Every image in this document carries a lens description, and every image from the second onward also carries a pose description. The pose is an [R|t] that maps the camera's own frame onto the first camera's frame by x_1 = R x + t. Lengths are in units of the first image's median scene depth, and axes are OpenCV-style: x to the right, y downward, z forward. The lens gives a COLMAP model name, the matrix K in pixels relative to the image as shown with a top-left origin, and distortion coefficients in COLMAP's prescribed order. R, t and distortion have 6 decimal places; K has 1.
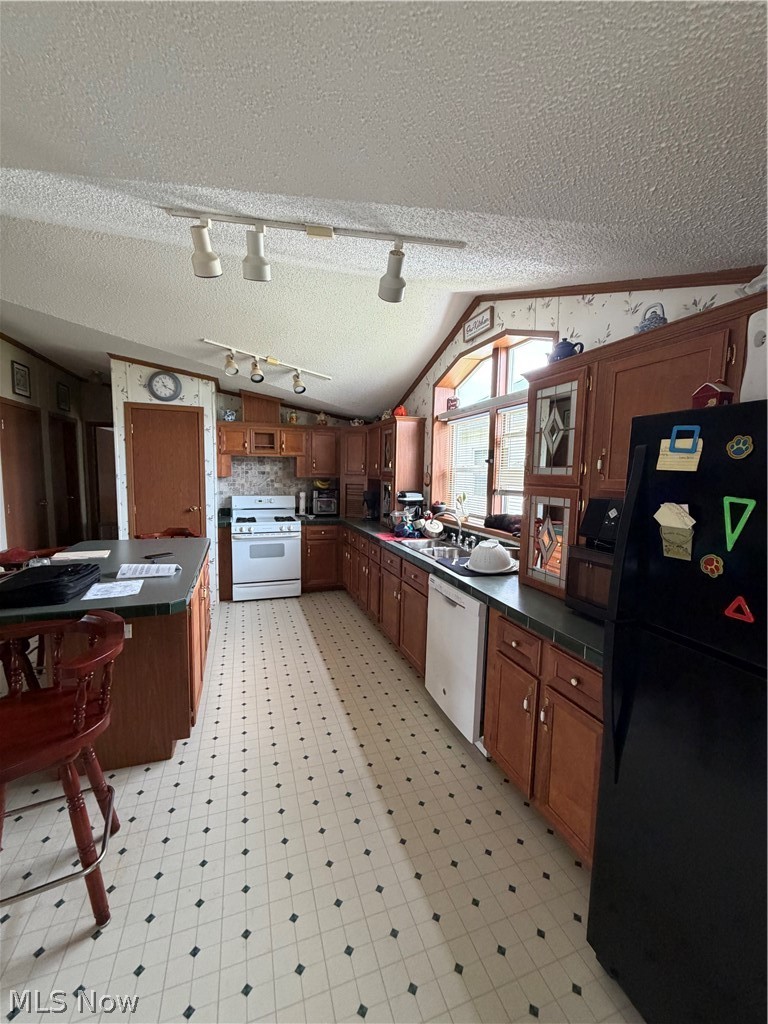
lens RADIAL K [[408.0, 0, 382.0], [0, 408.0, 512.5], [0, 0, 1]] dist [-0.000841, 0.000231]
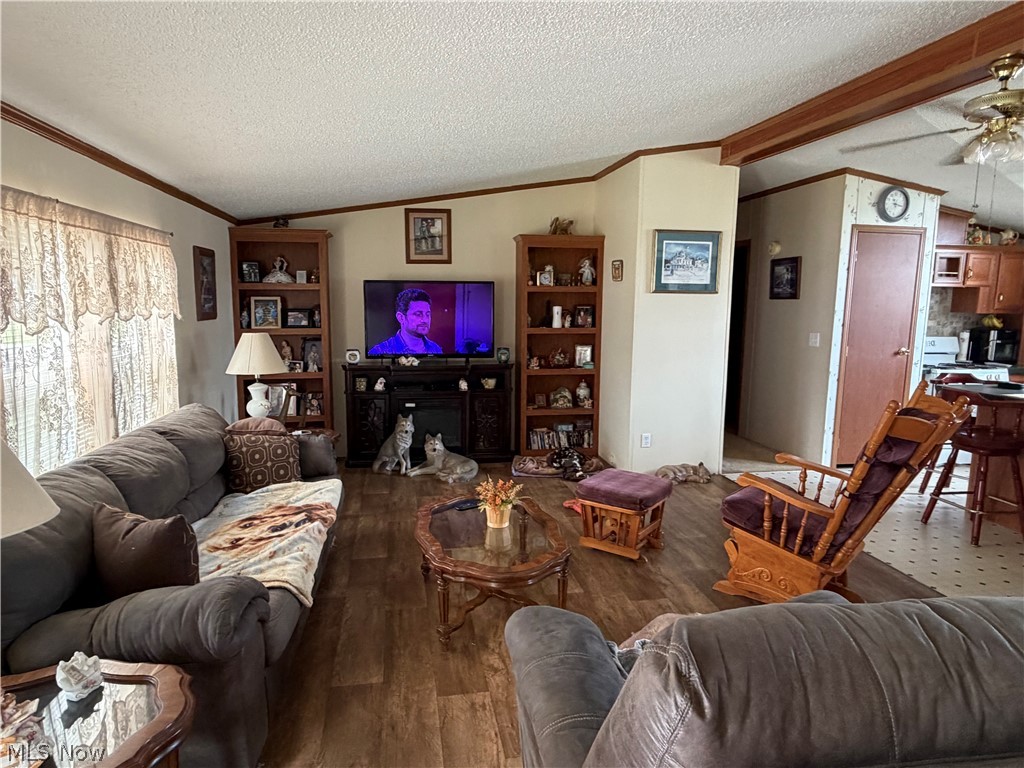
lens RADIAL K [[625.6, 0, 512.1], [0, 625.6, 387.5], [0, 0, 1]] dist [-0.000131, 0.000154]
pose [[0.989789, 0.016502, -0.141583, -1.112727], [-0.011060, 0.999173, 0.039132, 0.022215], [0.142112, -0.037167, 0.989153, -0.384048]]
